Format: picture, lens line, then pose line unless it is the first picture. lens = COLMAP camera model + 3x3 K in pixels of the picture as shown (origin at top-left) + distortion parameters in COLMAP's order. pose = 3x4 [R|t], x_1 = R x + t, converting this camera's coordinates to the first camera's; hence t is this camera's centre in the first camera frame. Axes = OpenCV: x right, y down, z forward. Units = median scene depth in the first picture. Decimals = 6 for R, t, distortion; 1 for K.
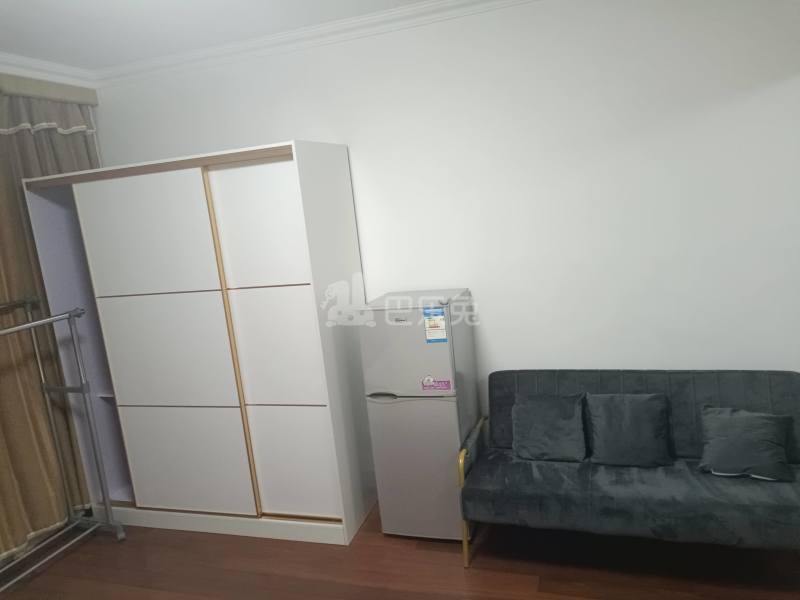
lens RADIAL K [[592.8, 0, 400.0], [0, 592.8, 300.0], [0, 0, 1]] dist [0.000100, 0.000019]
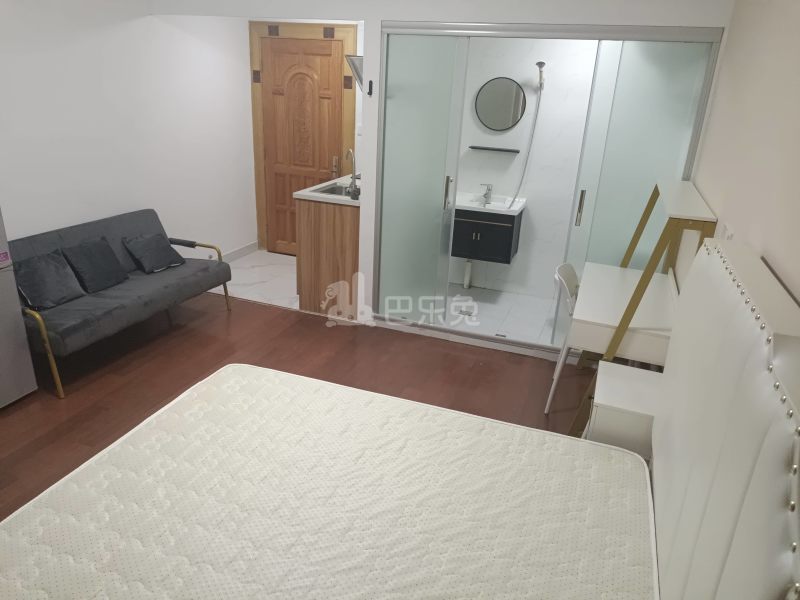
lens RADIAL K [[592.8, 0, 400.0], [0, 592.8, 300.0], [0, 0, 1]] dist [0.000100, 0.000019]
pose [[0.009715, -0.252108, 0.967650, -0.999189], [0.112805, 0.961795, 0.249450, 0.029158], [-0.993570, 0.106733, 0.037783, 0.238945]]
